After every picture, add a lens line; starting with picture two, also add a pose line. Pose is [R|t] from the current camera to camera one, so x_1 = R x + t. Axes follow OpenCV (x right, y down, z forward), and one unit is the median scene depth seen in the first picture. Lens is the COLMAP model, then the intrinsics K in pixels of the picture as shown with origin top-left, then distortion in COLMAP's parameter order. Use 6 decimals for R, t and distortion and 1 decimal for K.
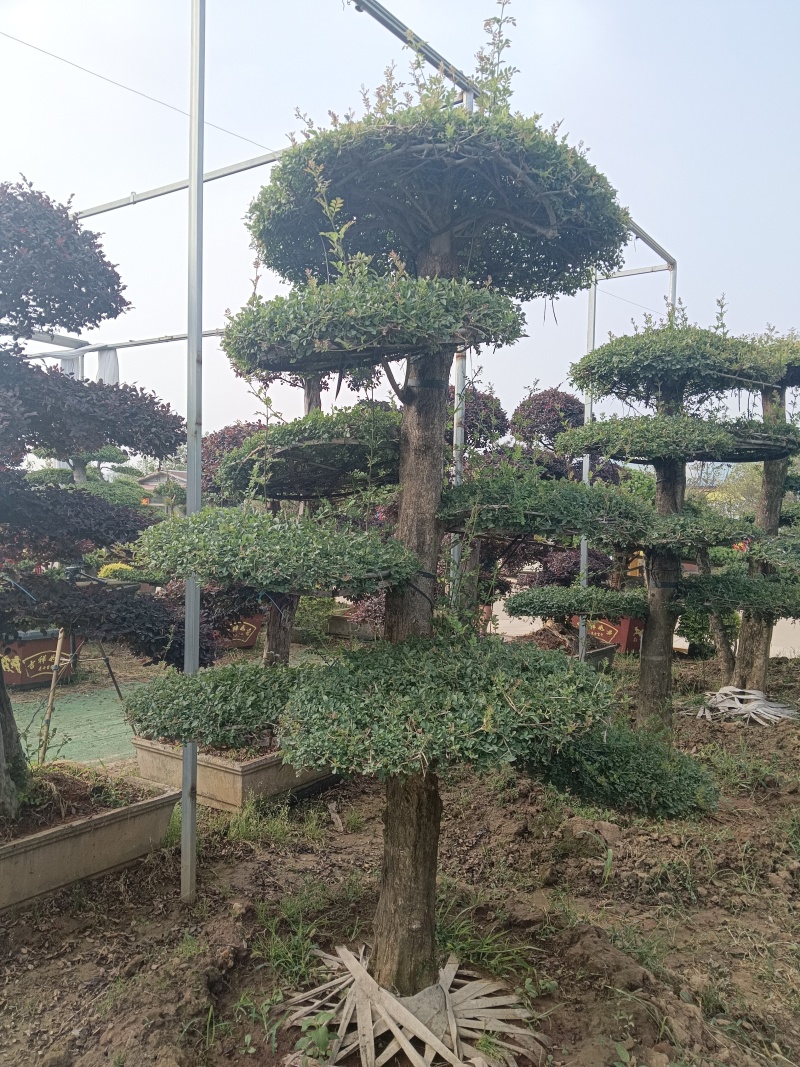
lens RADIAL K [[855.1, 0, 400.0], [0, 855.1, 533.5], [0, 0, 1]] dist [0.000856, -0.054712]
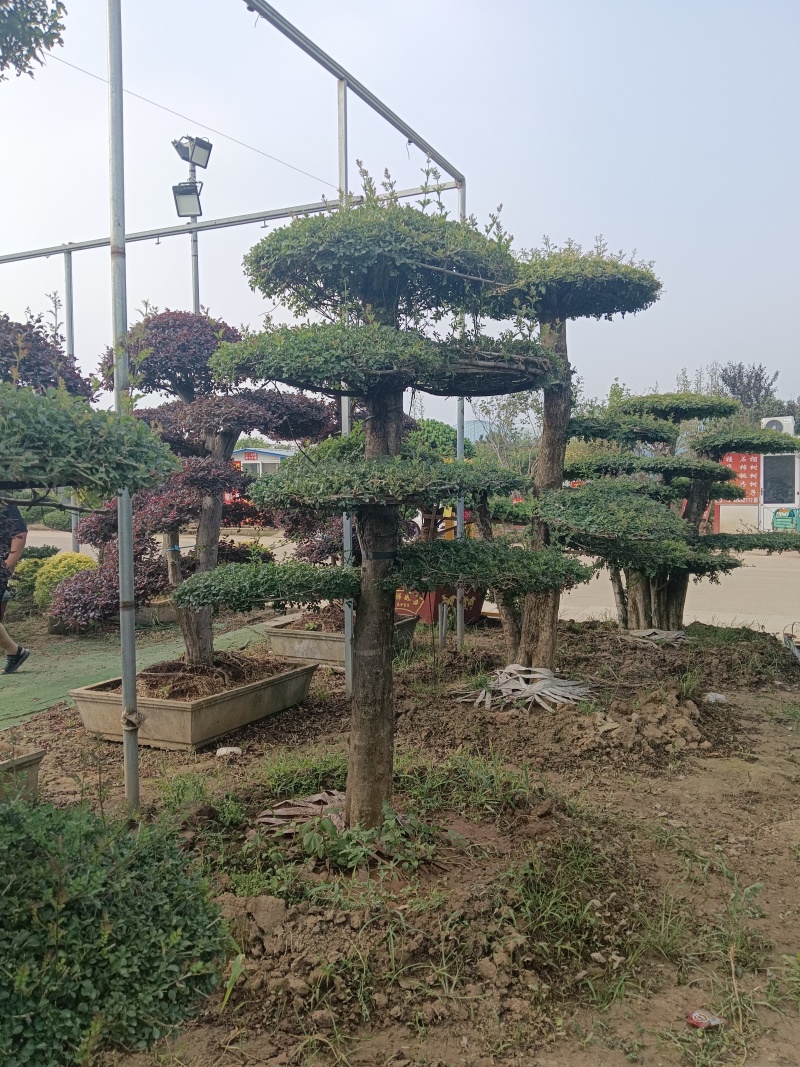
lens RADIAL K [[884.4, 0, 400.0], [0, 884.4, 533.5], [0, 0, 1]] dist [0.060689, -0.182851]
pose [[0.984413, -0.032292, 0.172883, 0.211822], [0.025219, 0.998759, 0.042950, 0.007881], [-0.174055, -0.037921, 0.984006, 0.245589]]
